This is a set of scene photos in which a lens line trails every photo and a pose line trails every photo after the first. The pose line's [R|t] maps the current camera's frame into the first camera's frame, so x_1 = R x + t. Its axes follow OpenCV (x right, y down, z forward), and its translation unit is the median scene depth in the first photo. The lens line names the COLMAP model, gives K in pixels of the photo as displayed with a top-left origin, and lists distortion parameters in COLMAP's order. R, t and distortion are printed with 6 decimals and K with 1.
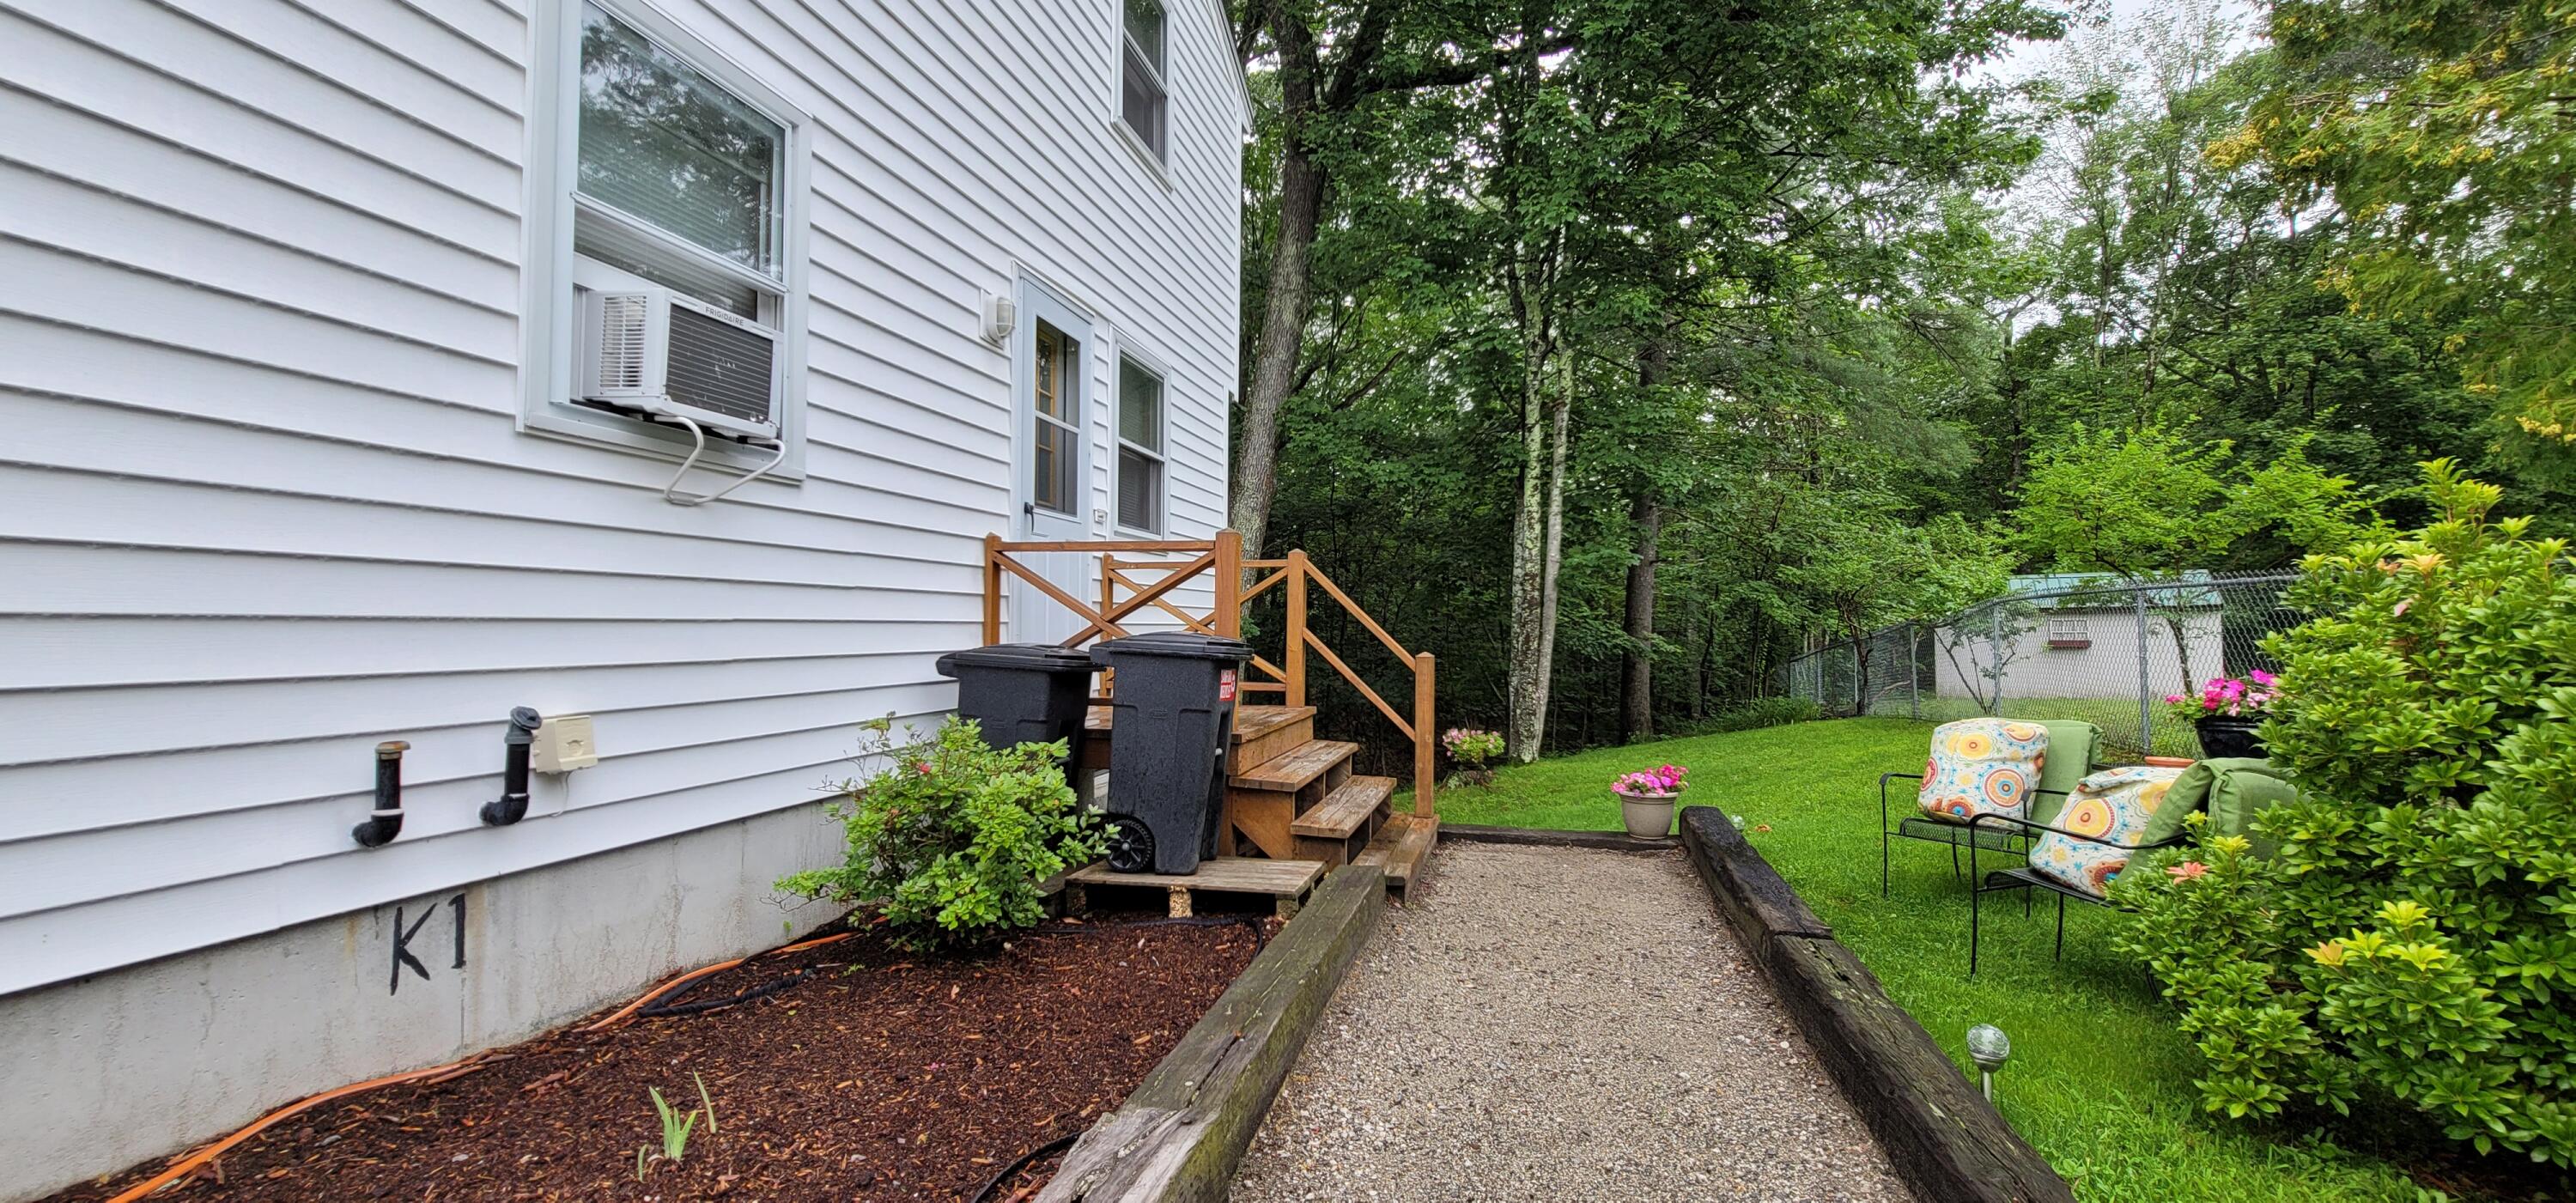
lens RADIAL K [[1050.2, 0, 1281.2], [0, 1050.2, 603.3], [0, 0, 1]] dist [-0.003925, 0.000120]
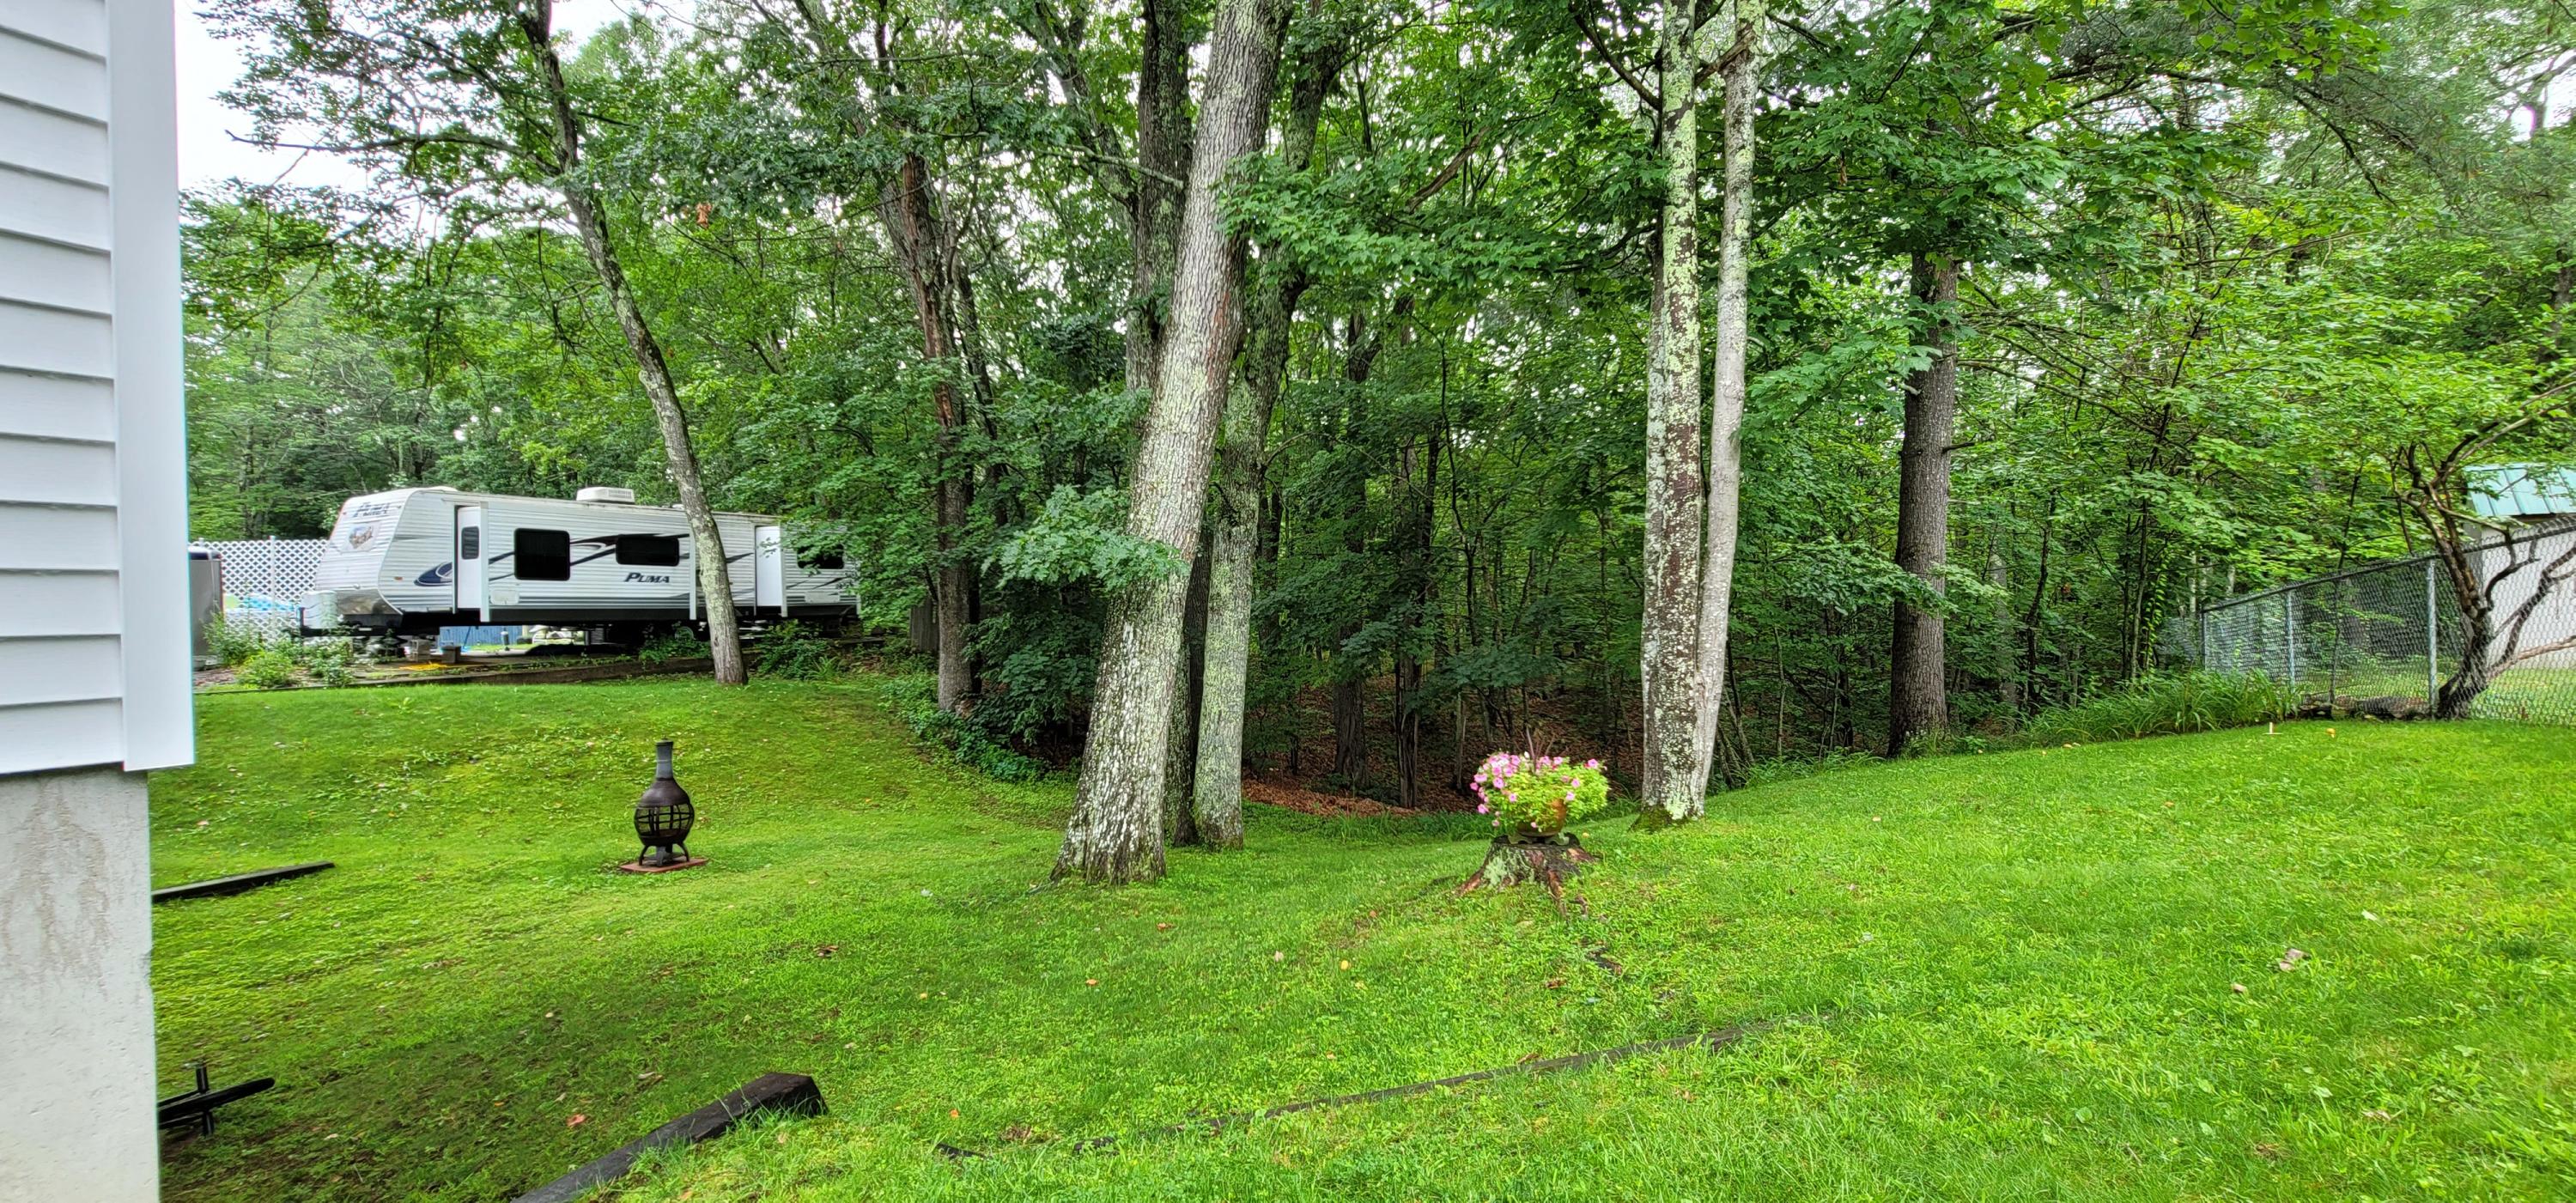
lens RADIAL K [[1050.2, 0, 1281.2], [0, 1050.2, 603.3], [0, 0, 1]] dist [-0.003925, 0.000120]
pose [[0.976599, -0.020465, -0.214094, 0.160000], [0.026040, 0.999390, 0.023252, 0.036464], [0.213488, -0.028283, 0.976536, 0.486981]]
